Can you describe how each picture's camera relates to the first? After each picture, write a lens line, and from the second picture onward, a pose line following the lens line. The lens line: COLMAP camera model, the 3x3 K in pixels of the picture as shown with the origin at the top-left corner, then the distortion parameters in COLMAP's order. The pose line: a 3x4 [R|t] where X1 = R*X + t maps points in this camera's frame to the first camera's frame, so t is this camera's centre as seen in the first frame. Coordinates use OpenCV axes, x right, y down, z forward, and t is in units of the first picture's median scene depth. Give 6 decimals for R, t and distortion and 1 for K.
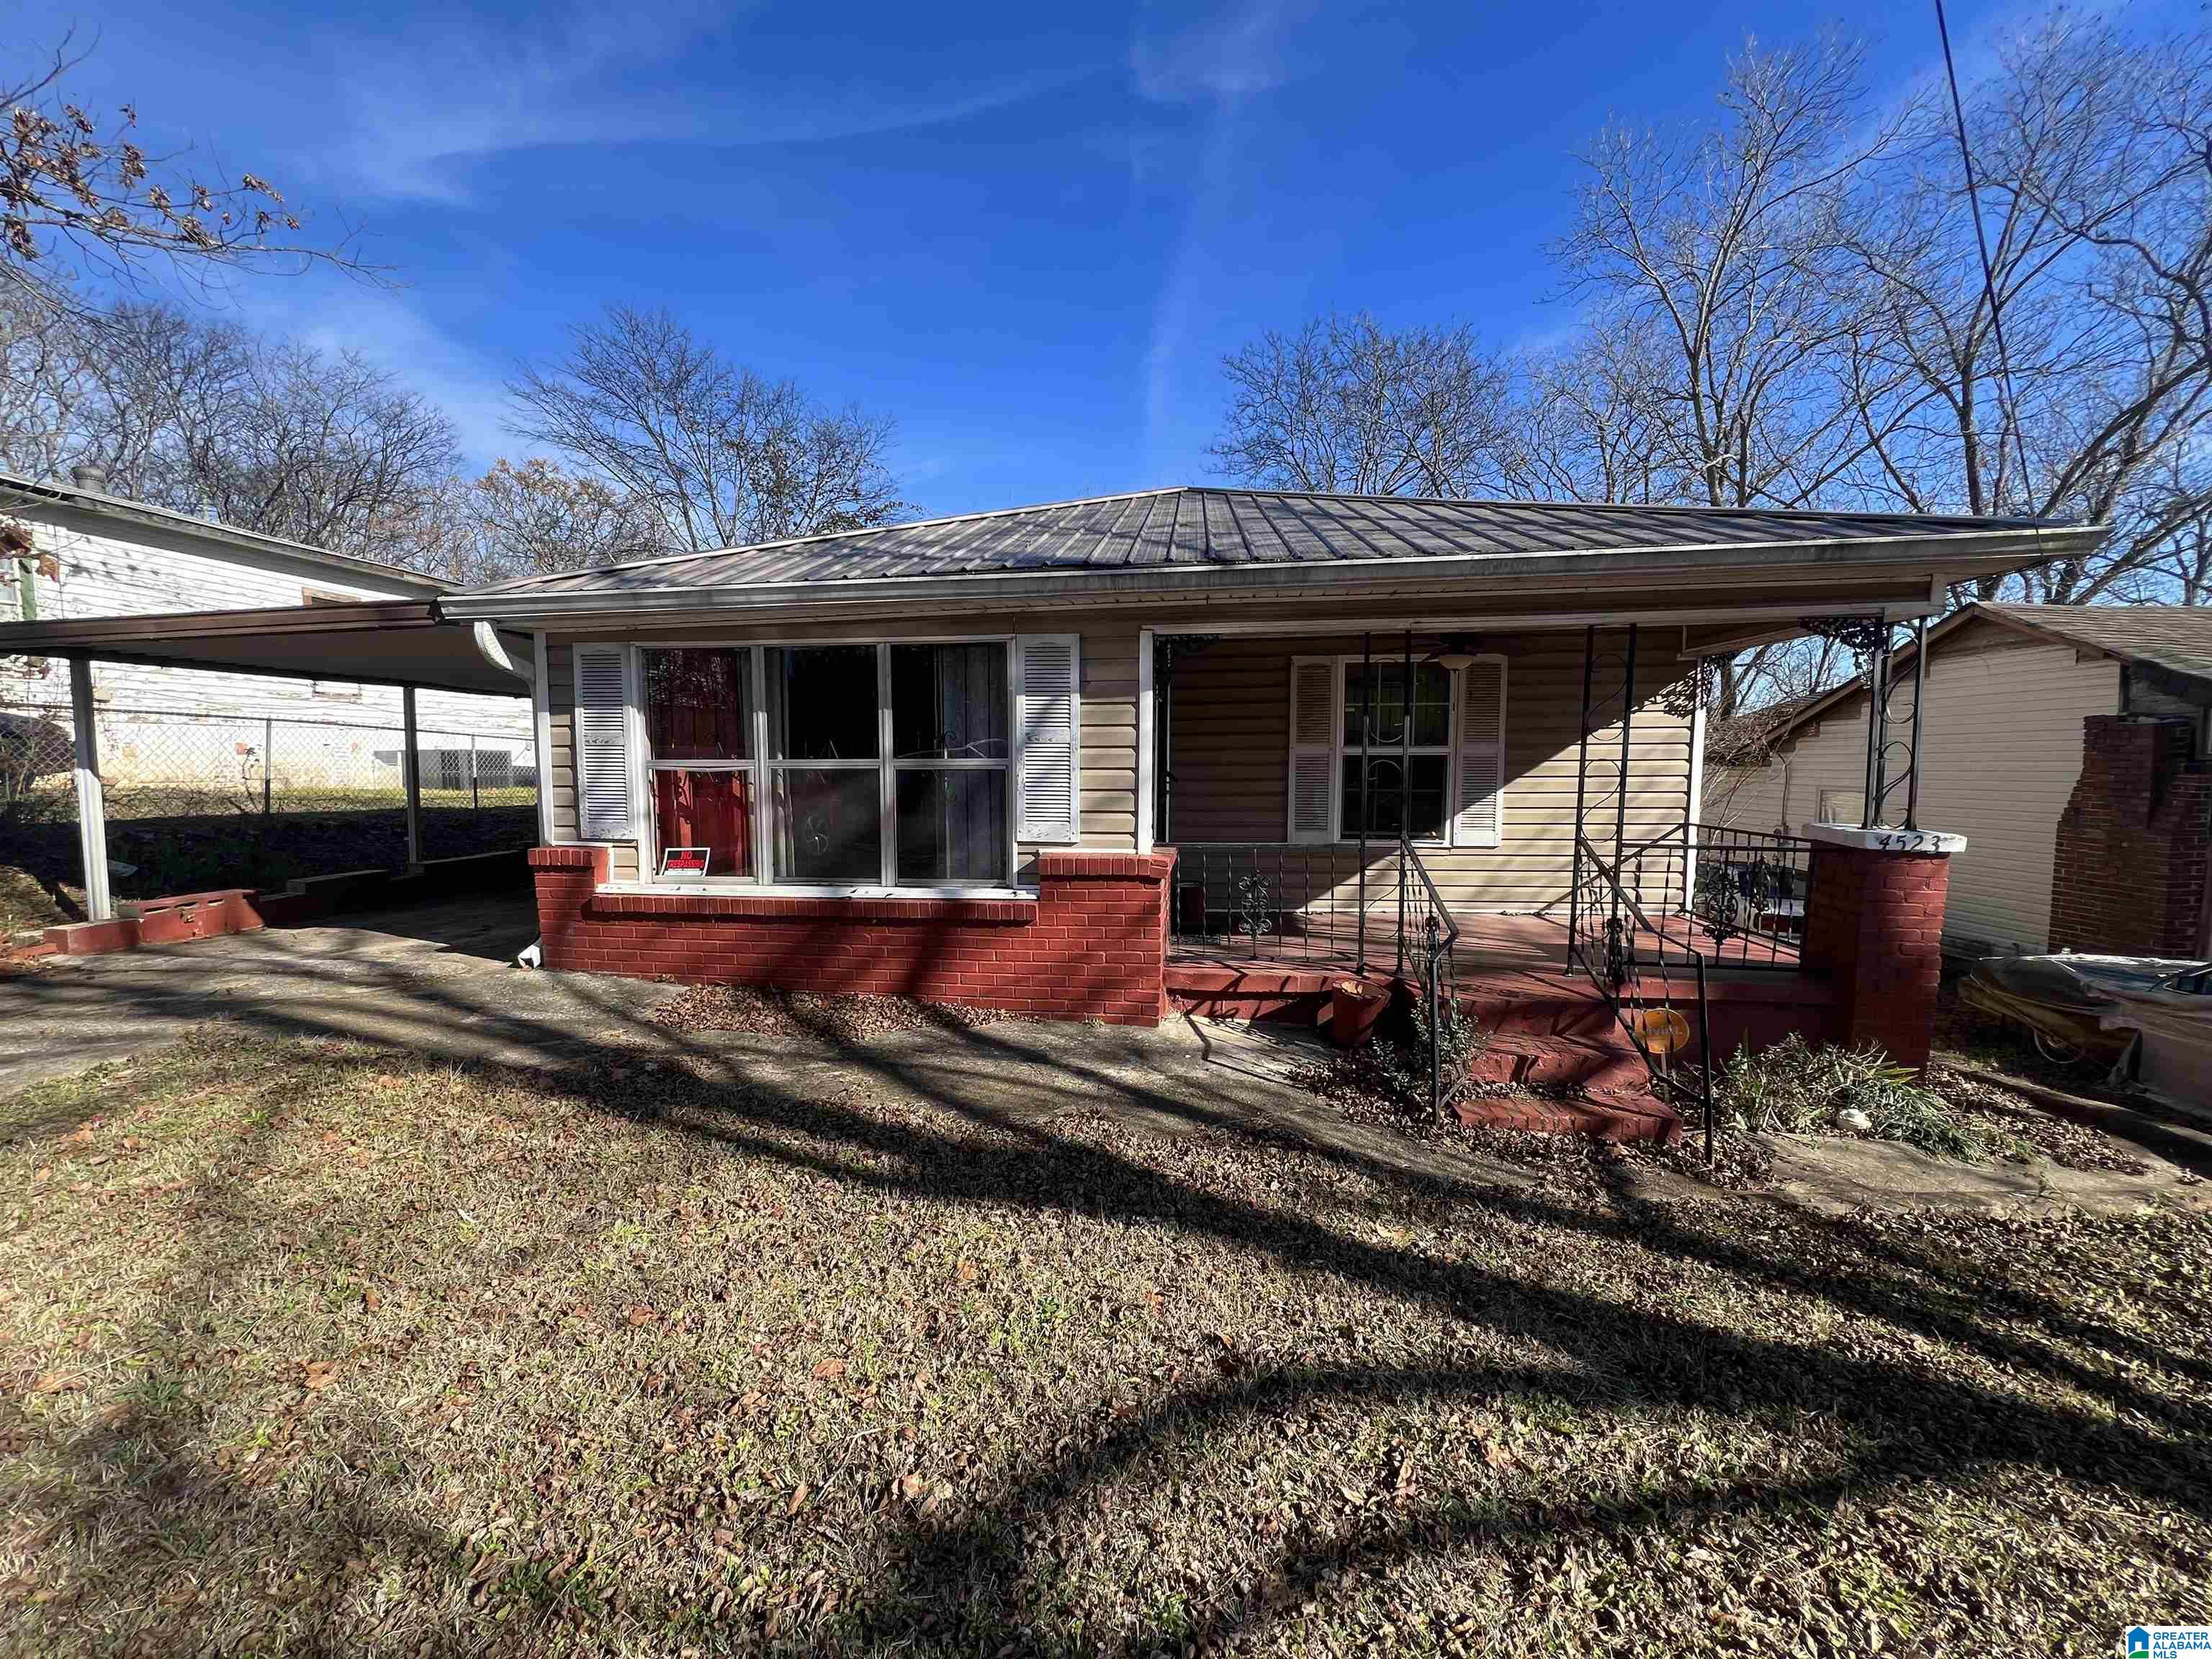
lens RADIAL K [[875.6, 0, 1106.0], [0, 875.6, 829.5], [0, 0, 1]] dist [-0.000802, 0.000036]
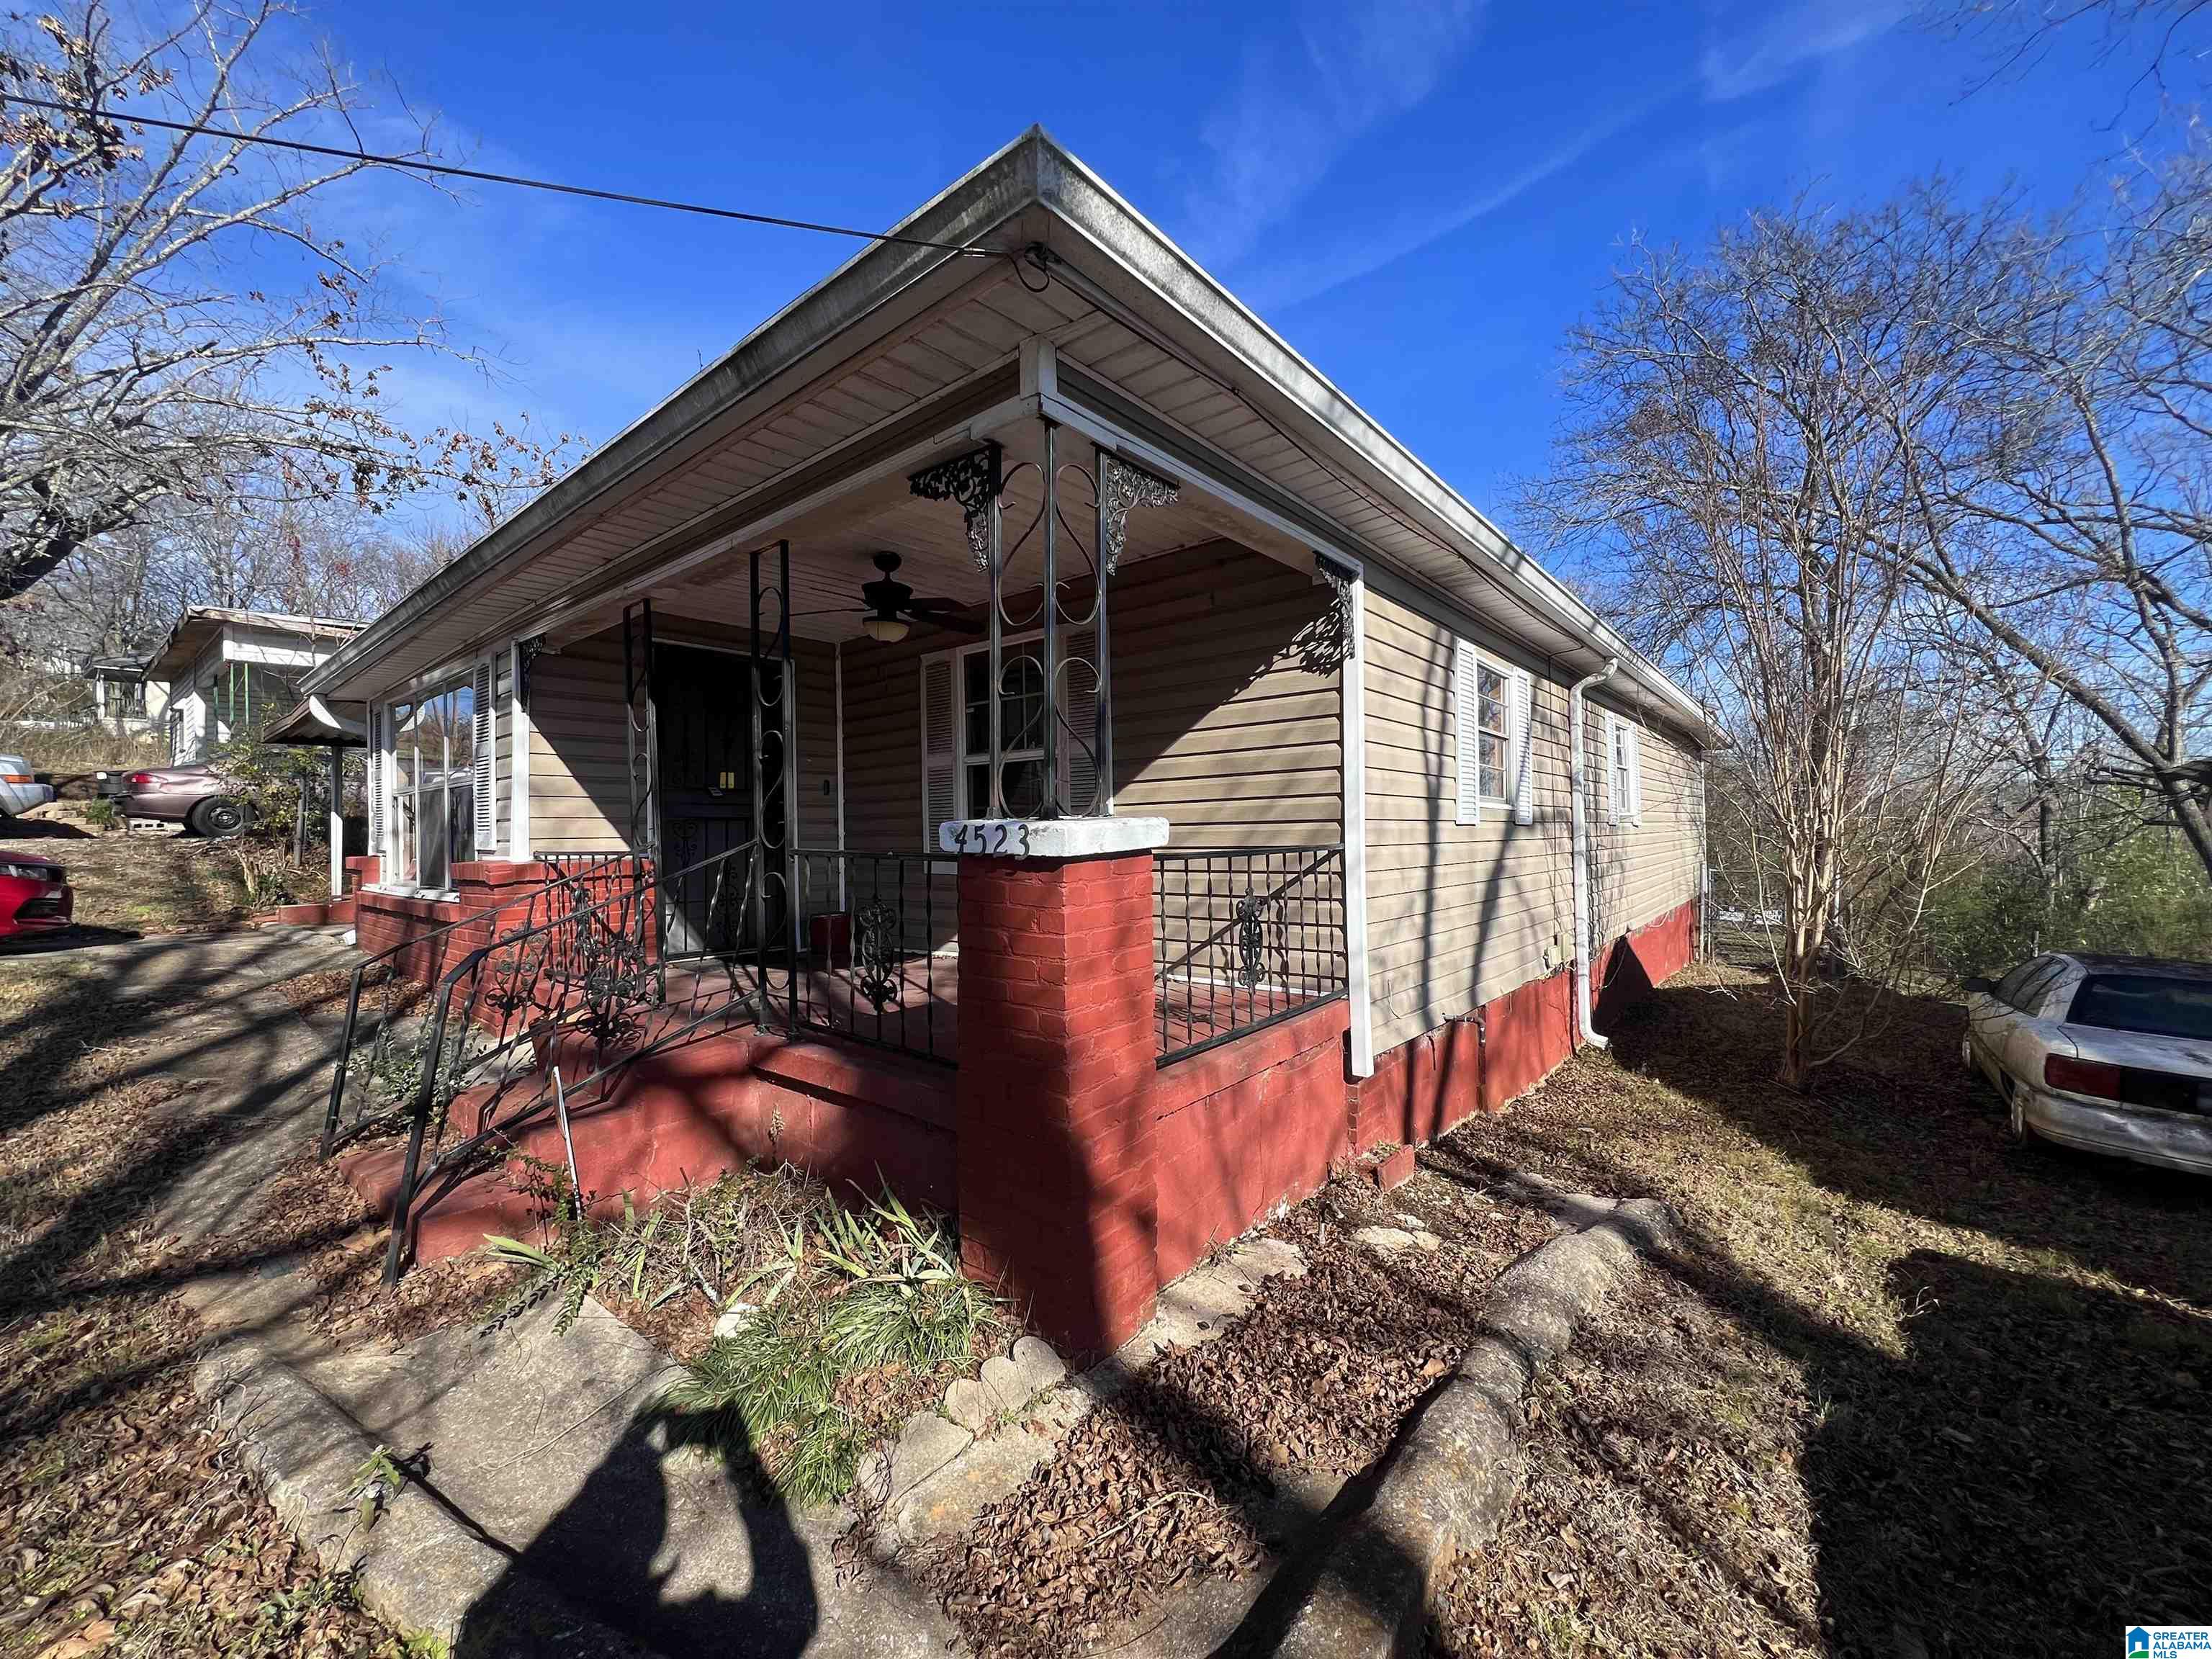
lens RADIAL K [[875.6, 0, 1106.0], [0, 875.6, 829.5], [0, 0, 1]] dist [-0.000802, 0.000036]
pose [[0.849895, -0.014857, -0.526743, 0.853490], [-0.025759, 0.997236, -0.069689, 0.030310], [0.526323, 0.072796, 0.847163, 0.395982]]
